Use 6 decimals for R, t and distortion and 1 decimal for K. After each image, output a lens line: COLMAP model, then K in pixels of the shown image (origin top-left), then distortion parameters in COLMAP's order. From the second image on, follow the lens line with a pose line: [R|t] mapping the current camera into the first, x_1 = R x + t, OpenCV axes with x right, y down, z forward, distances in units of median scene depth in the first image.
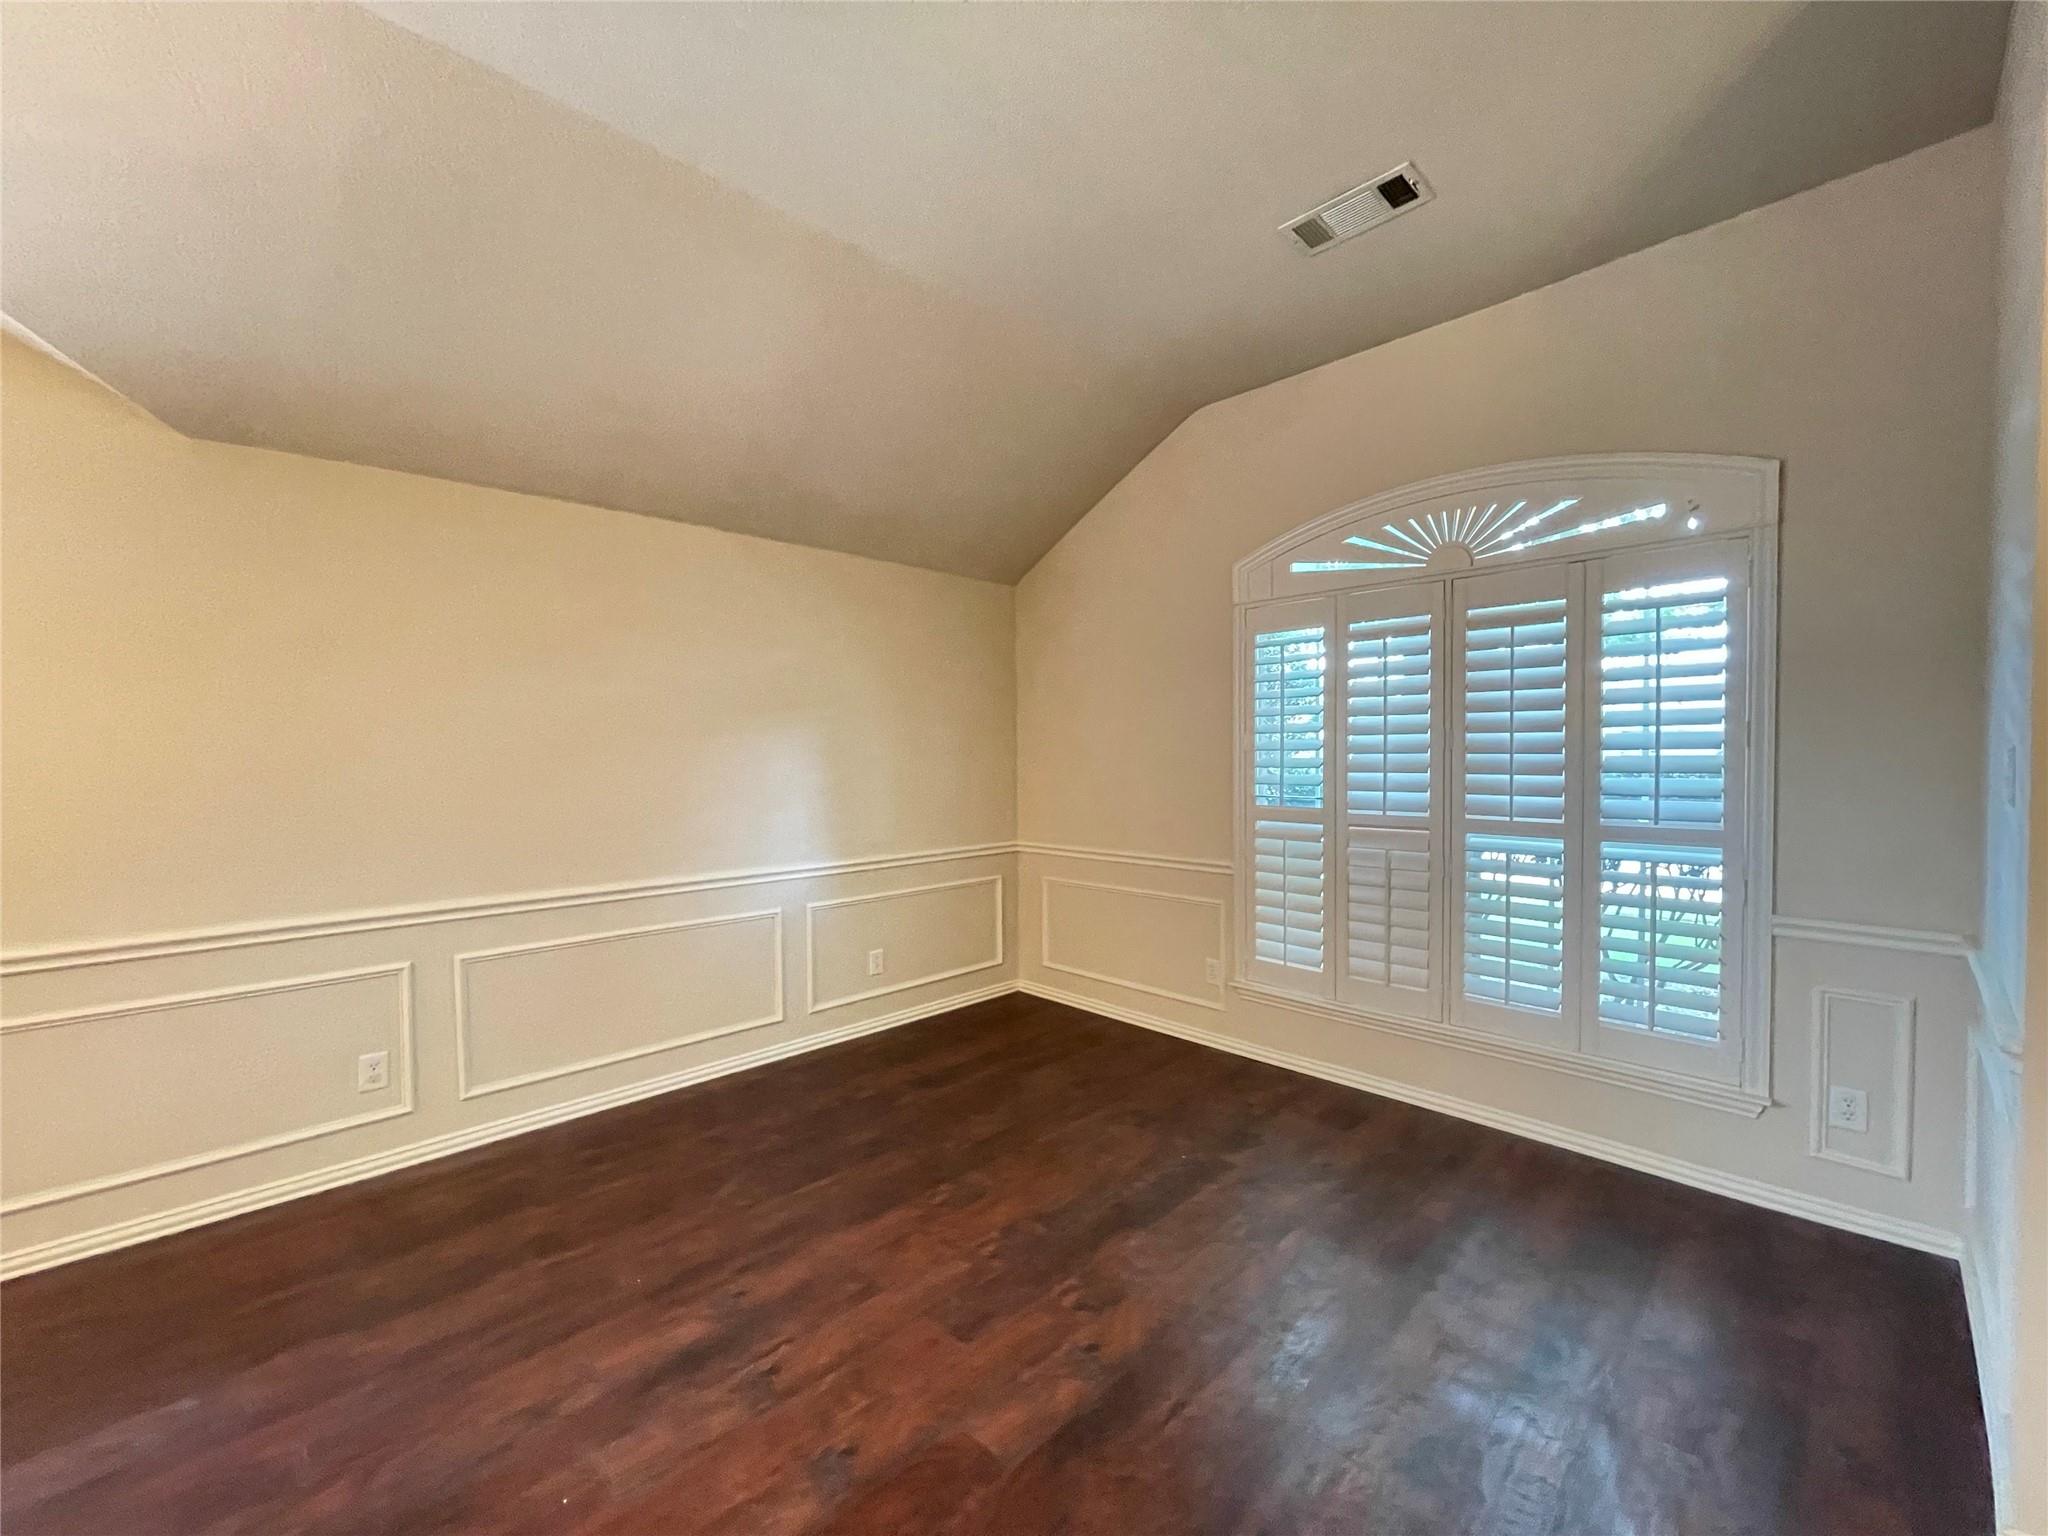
lens RADIAL K [[828.3, 0, 1026.5], [0, 828.3, 774.2], [0, 0, 1]] dist [-0.003599, 0.000598]
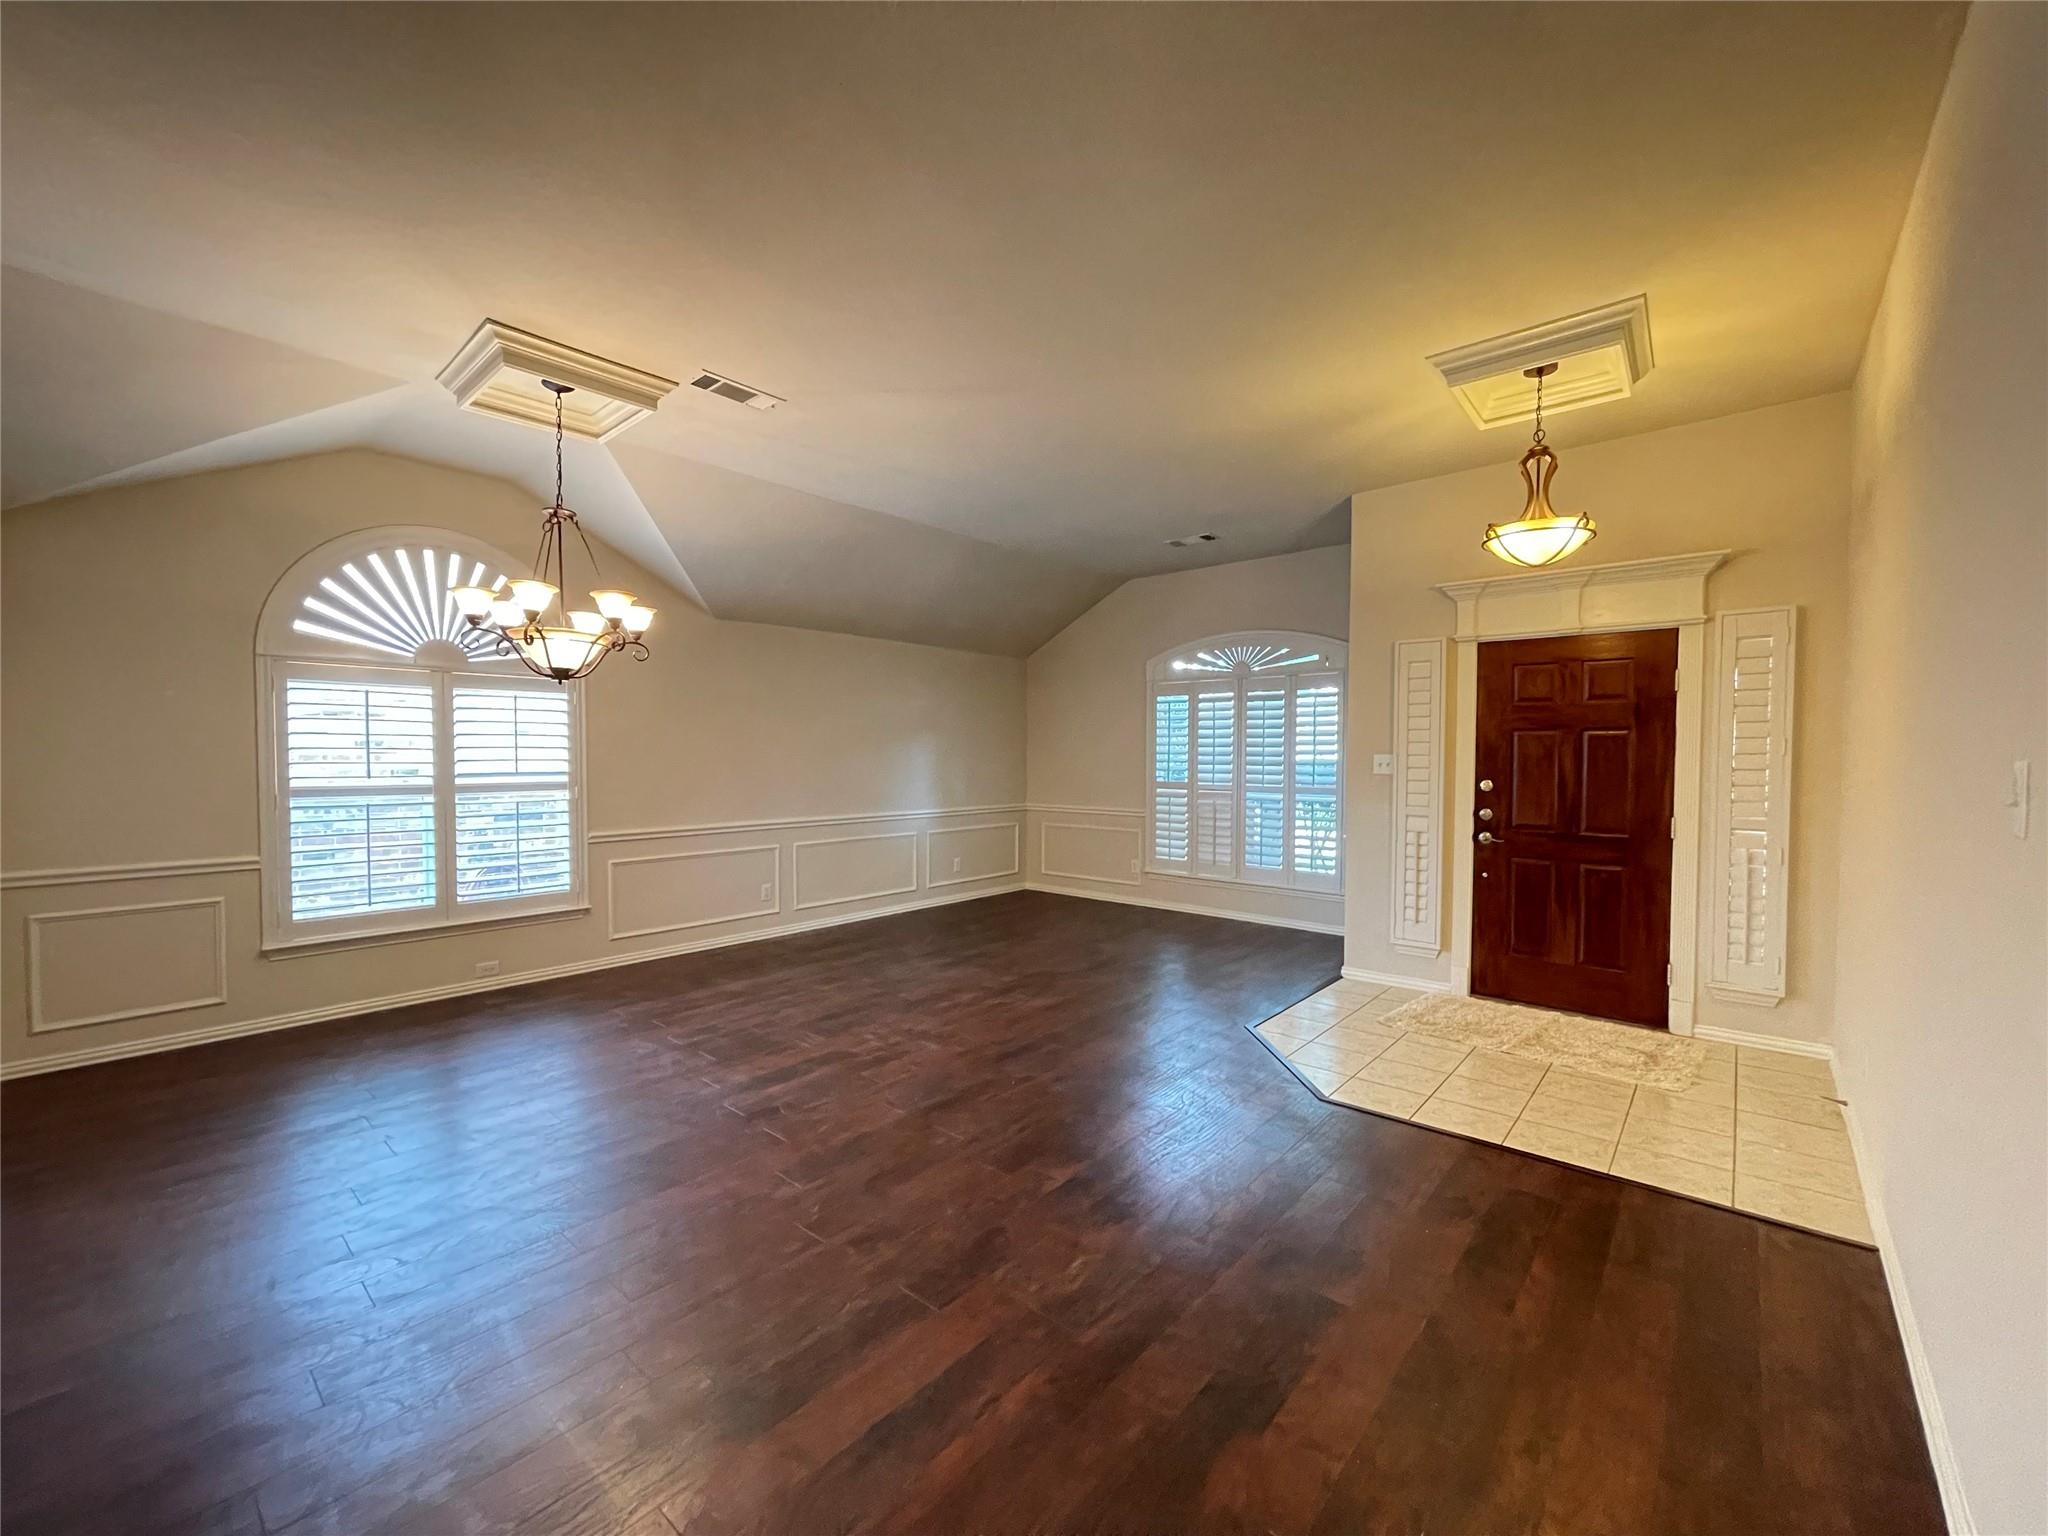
lens RADIAL K [[828.3, 0, 1027.0], [0, 828.3, 778.3], [0, 0, 1]] dist [-0.003599, 0.000598]
pose [[0.996423, 0.009409, 0.083983, -0.239307], [-0.009920, 0.999935, 0.005675, 0.026142], [-0.083925, -0.006487, 0.996451, -1.136856]]
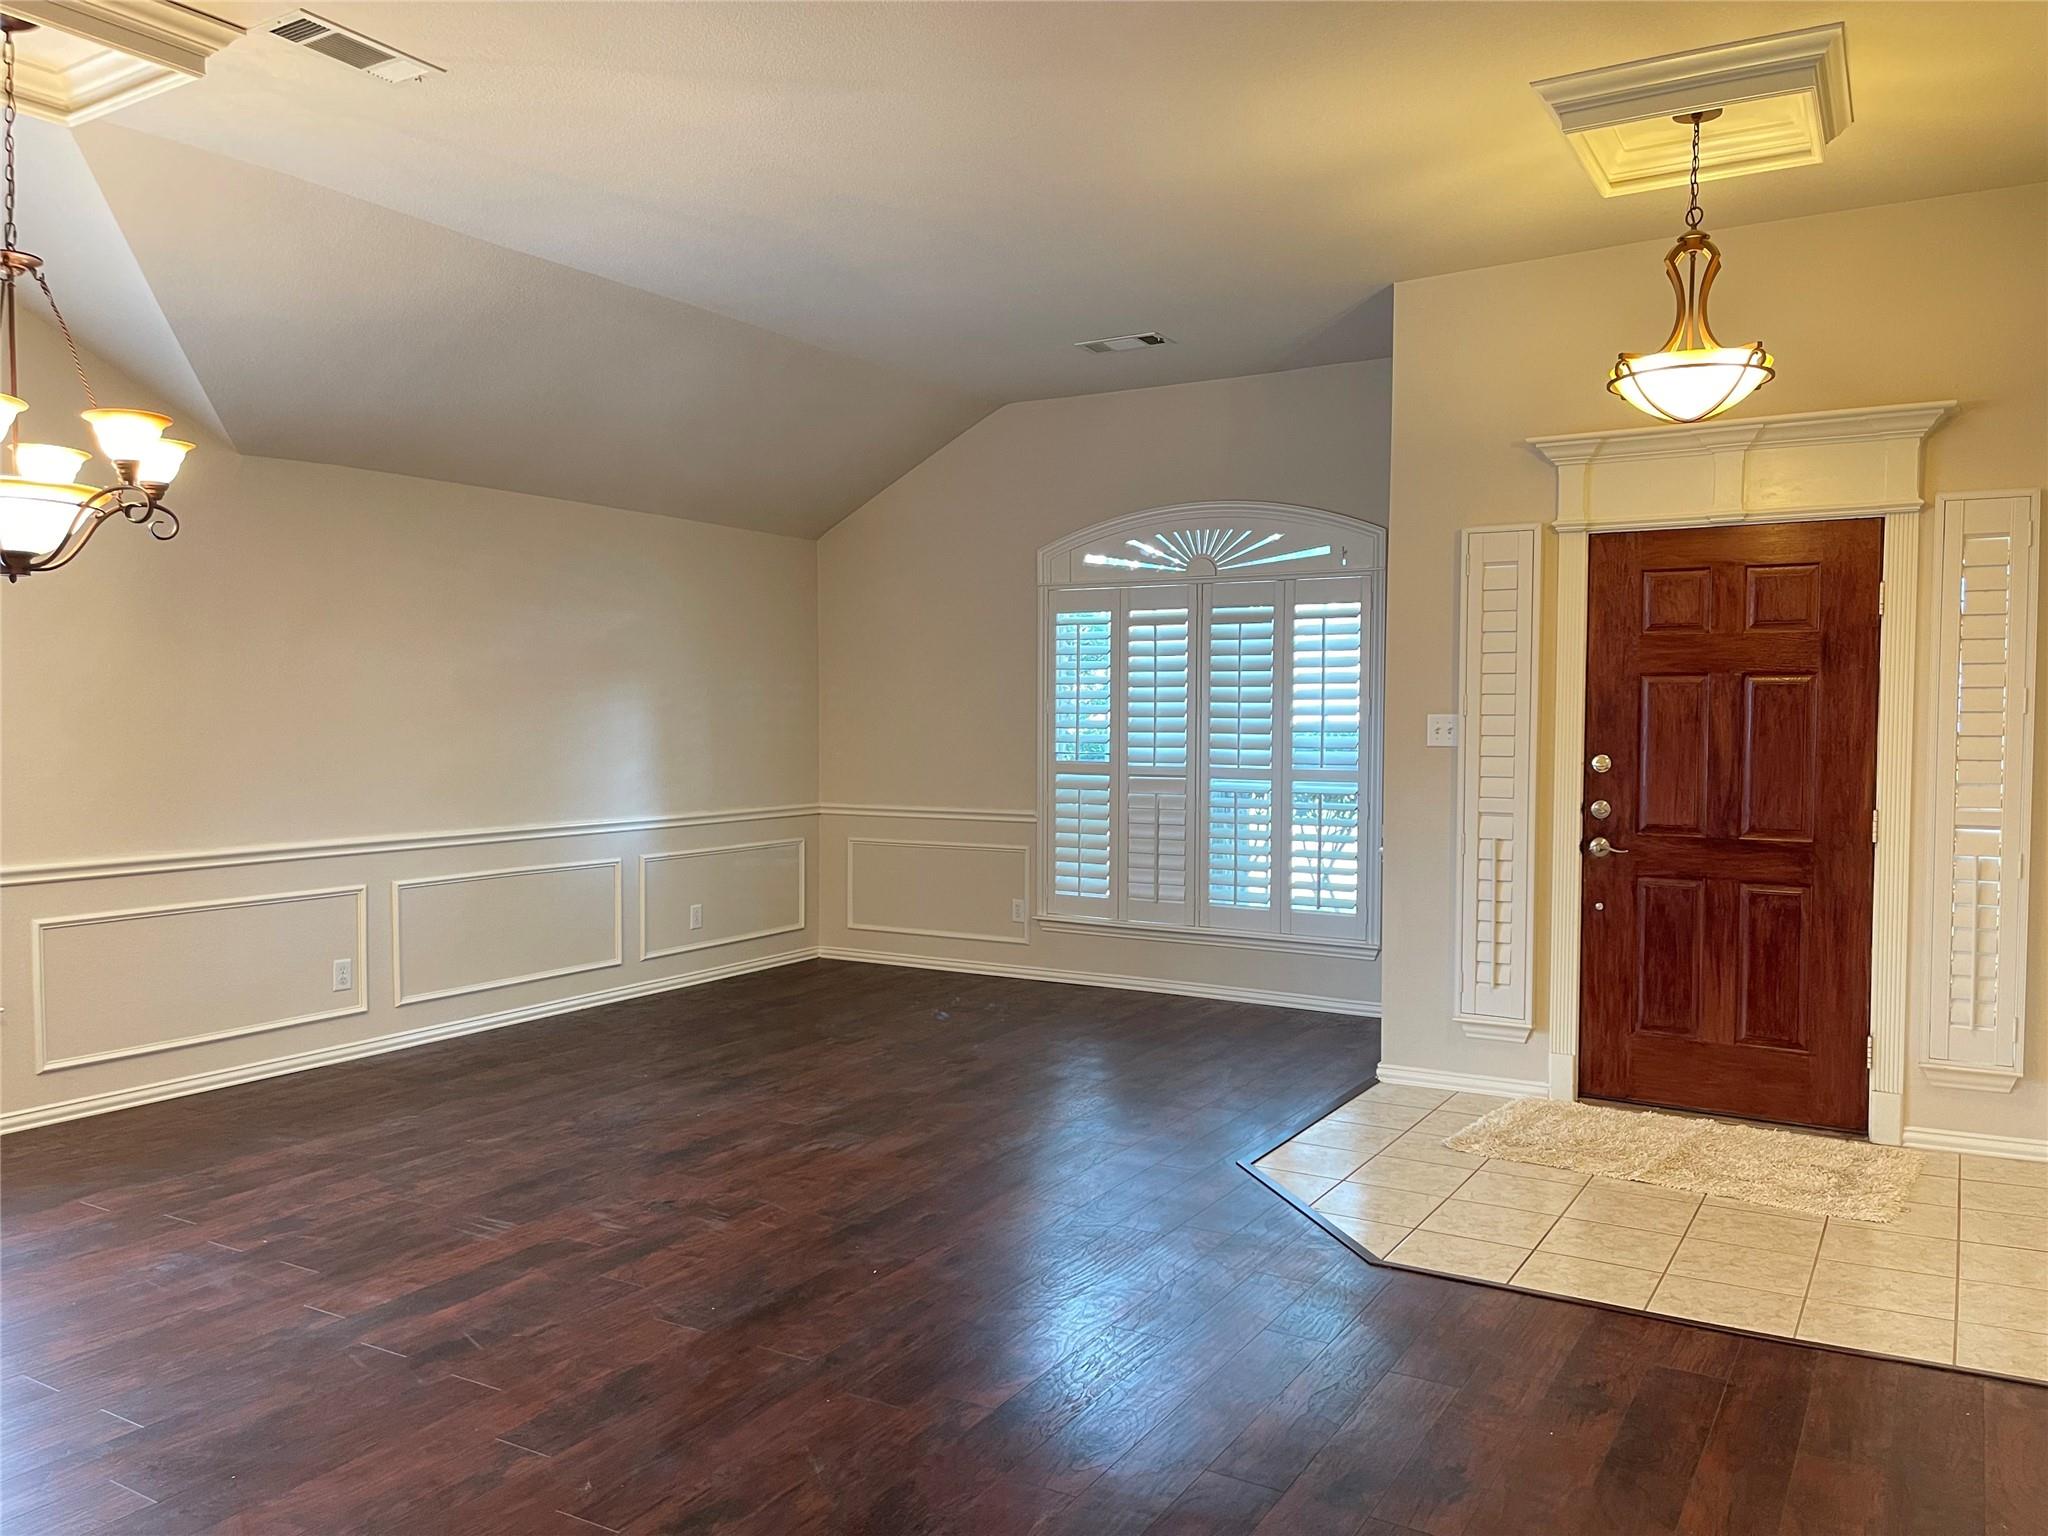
lens RADIAL K [[1546.3, 0, 1036.4], [0, 1546.3, 784.1], [0, 0, 1]] dist [0.065590, -0.077089]
pose [[0.965526, -0.000485, 0.260307, -0.360524], [-0.005048, 0.999775, 0.020590, 0.029446], [-0.260258, -0.021194, 0.965306, -1.248188]]
